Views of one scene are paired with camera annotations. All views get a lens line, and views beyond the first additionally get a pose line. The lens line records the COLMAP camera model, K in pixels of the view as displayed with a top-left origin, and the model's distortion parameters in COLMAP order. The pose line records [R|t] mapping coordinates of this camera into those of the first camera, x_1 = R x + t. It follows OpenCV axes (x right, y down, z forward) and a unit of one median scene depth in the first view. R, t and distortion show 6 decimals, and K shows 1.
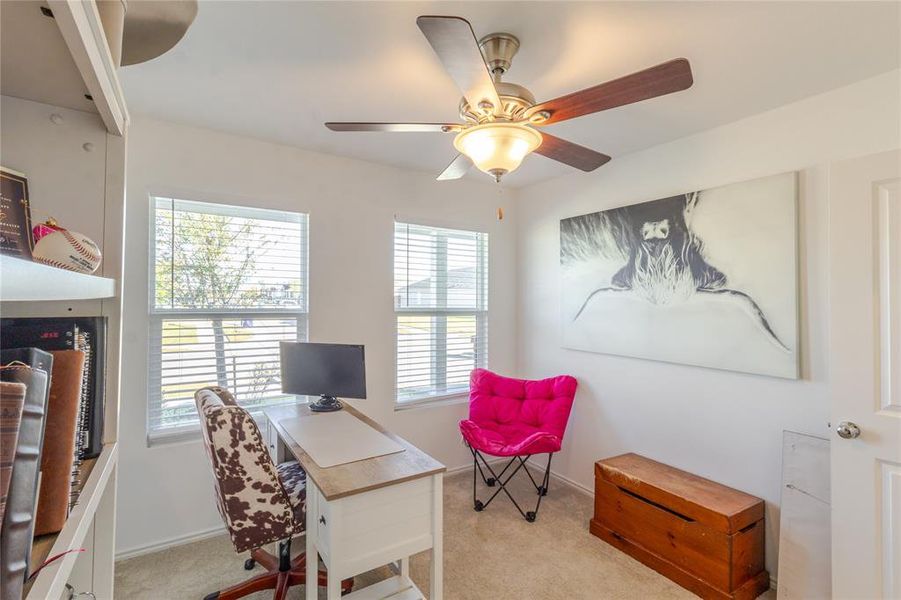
lens RADIAL K [[426.4, 0, 482.1], [0, 426.4, 297.2], [0, 0, 1]] dist [0.002014, 0.000113]
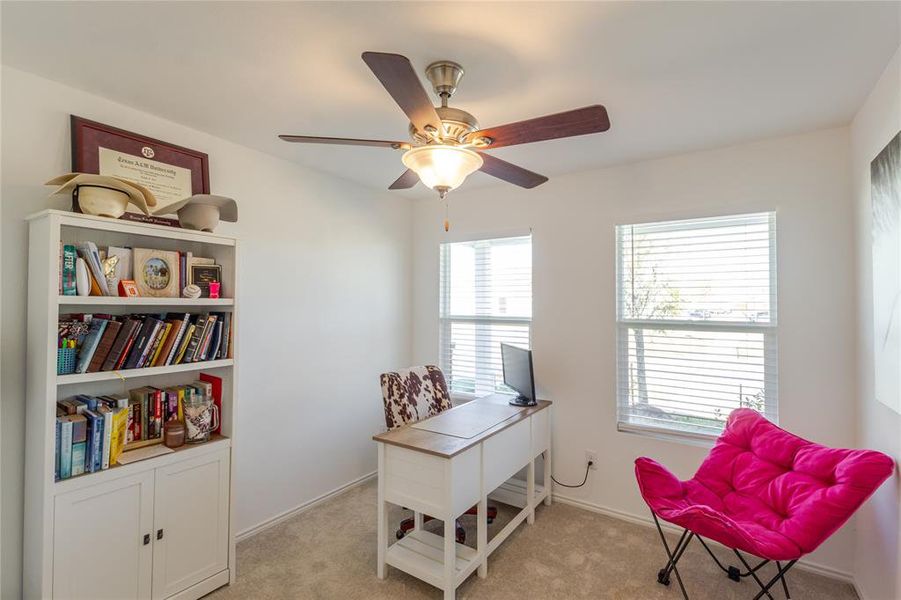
lens RADIAL K [[420.5, 0, 450.5], [0, 420.5, 300.0], [0, 0, 1]] dist [0.000737, 0.000043]
pose [[0.360992, -0.018709, -0.932381, 0.936174], [-0.001062, 0.999790, -0.020473, 0.006084], [0.932568, 0.008381, 0.360896, 0.586974]]
